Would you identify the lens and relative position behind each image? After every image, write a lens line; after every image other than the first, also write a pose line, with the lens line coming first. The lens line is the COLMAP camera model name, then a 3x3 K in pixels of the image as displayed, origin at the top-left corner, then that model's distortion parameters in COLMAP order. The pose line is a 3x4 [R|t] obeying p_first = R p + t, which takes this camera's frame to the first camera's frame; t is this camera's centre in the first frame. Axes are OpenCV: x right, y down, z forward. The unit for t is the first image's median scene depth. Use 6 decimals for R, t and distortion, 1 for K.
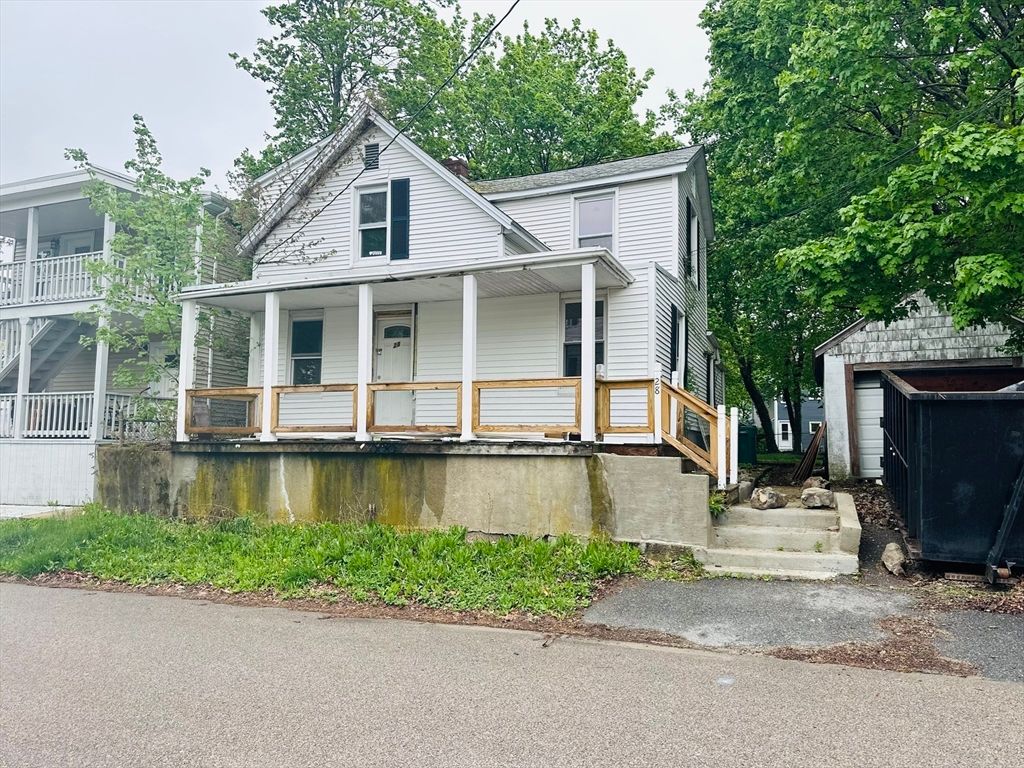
lens RADIAL K [[718.7, 0, 512.0], [0, 718.7, 384.0], [0, 0, 1]] dist [0.133638, -0.191875]
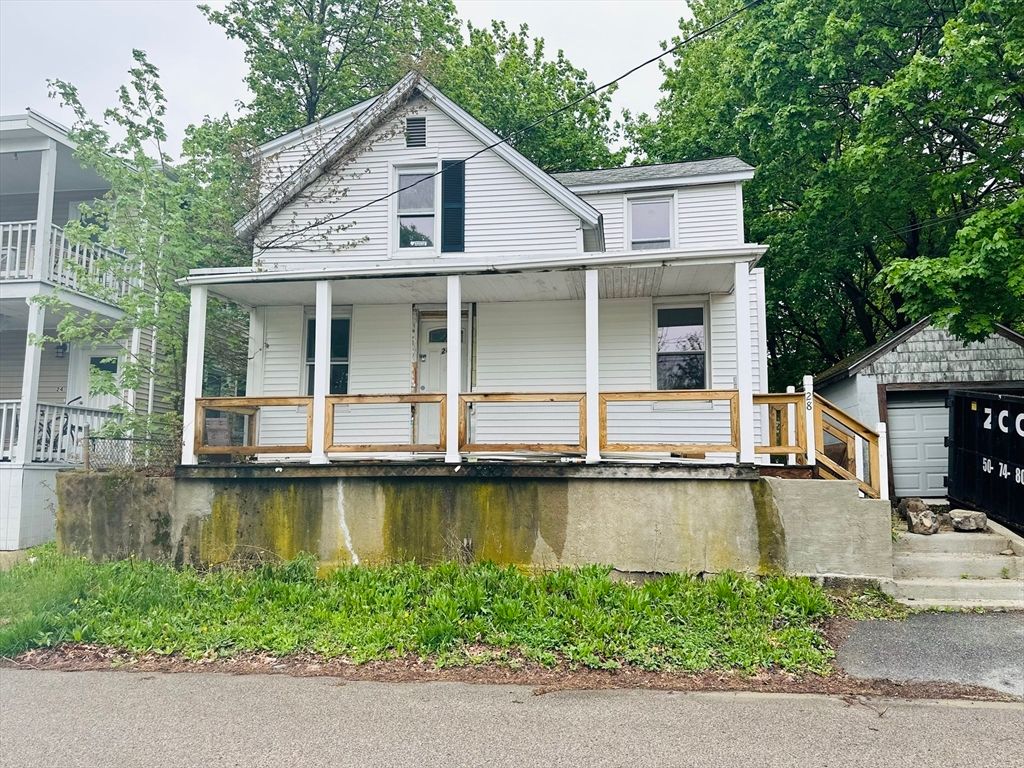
lens RADIAL K [[718.7, 0, 512.0], [0, 718.7, 384.0], [0, 0, 1]] dist [0.133638, -0.191875]
pose [[0.972521, 0.020117, 0.231945, -0.321921], [-0.013621, 0.999470, -0.029574, 0.011440], [-0.232417, 0.025602, 0.972279, 0.167837]]
